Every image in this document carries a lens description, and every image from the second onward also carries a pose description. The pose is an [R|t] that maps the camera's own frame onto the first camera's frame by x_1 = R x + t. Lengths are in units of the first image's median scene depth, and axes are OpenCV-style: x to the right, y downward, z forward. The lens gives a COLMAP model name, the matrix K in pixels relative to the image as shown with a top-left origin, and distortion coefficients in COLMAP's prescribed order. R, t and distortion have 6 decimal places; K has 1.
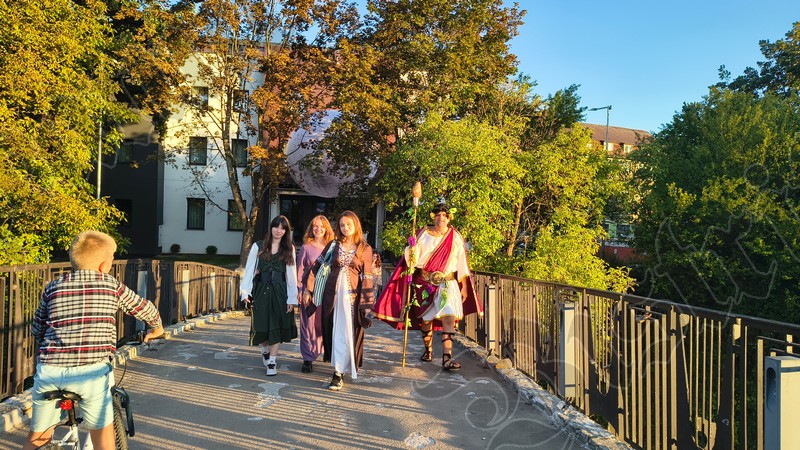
lens RADIAL K [[573.6, 0, 402.7], [0, 573.6, 235.6], [0, 0, 1]] dist [0.014217, -0.000514]
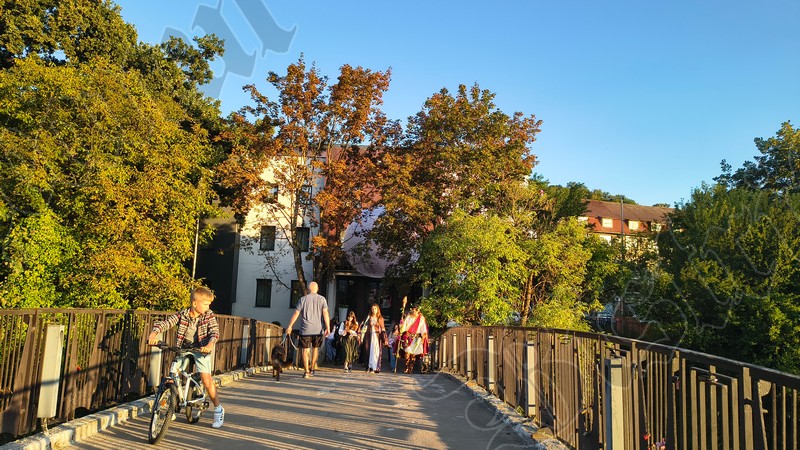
lens RADIAL K [[573.6, 0, 402.7], [0, 573.6, 235.6], [0, 0, 1]] dist [0.014217, -0.000514]
pose [[0.995128, -0.011731, -0.097890, 0.045621], [-0.002054, 0.990213, -0.139548, 0.013903], [0.098569, 0.139070, 0.985365, -0.191298]]
